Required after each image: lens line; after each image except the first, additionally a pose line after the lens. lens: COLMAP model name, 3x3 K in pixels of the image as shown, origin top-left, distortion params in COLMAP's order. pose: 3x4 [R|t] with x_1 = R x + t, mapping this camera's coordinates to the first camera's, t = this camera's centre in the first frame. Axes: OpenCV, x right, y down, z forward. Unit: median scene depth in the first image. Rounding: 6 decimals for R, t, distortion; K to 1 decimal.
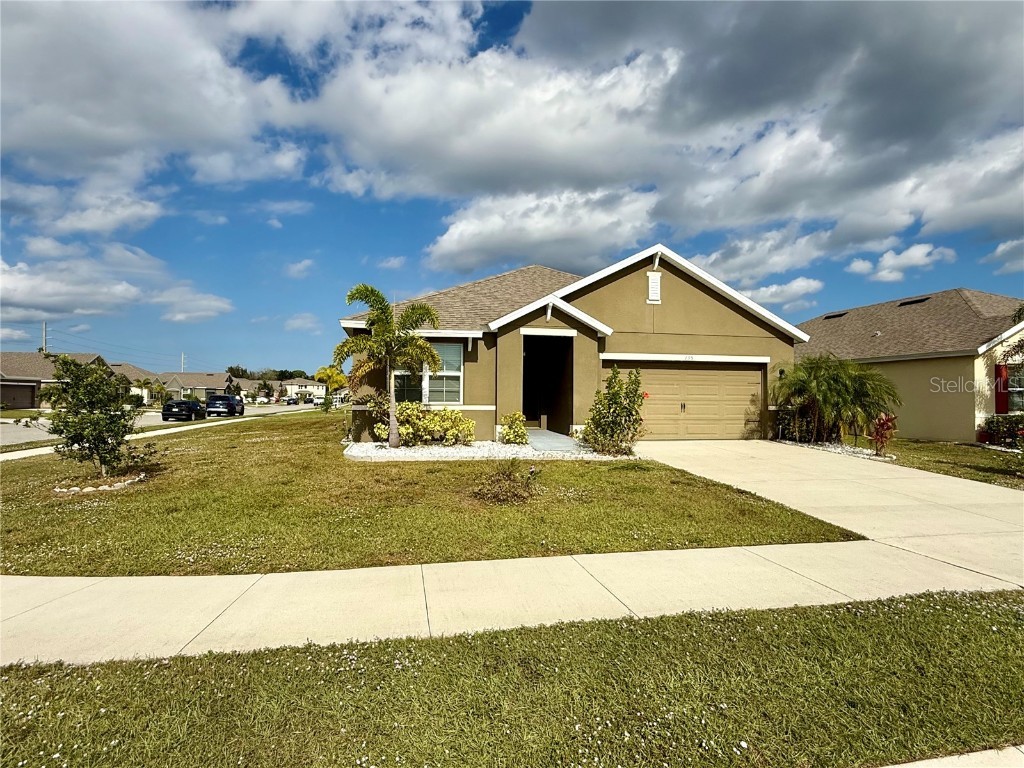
lens RADIAL K [[581.1, 0, 518.5], [0, 581.1, 385.9], [0, 0, 1]] dist [-0.005300, 0.010210]
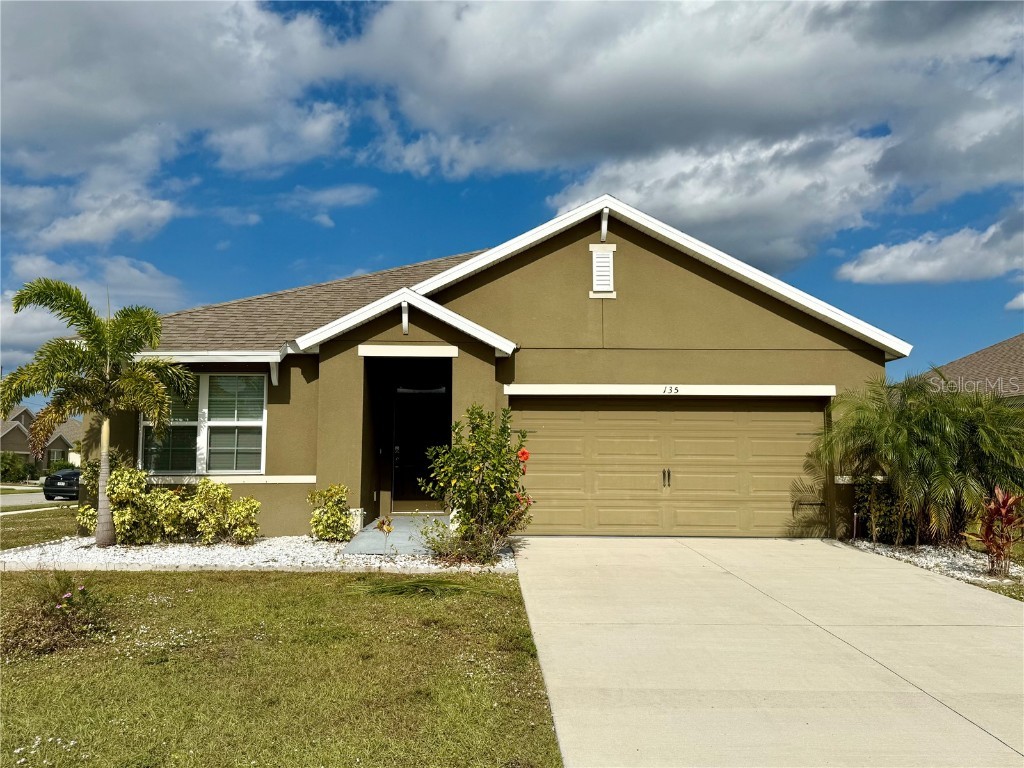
lens RADIAL K [[881.5, 0, 514.7], [0, 881.5, 385.3], [0, 0, 1]] dist [0.088889, -0.097790]
pose [[0.982317, -0.021836, -0.185948, 0.294383], [0.008481, 0.997346, -0.072317, 0.007921], [0.187034, 0.069461, 0.979895, 0.123541]]
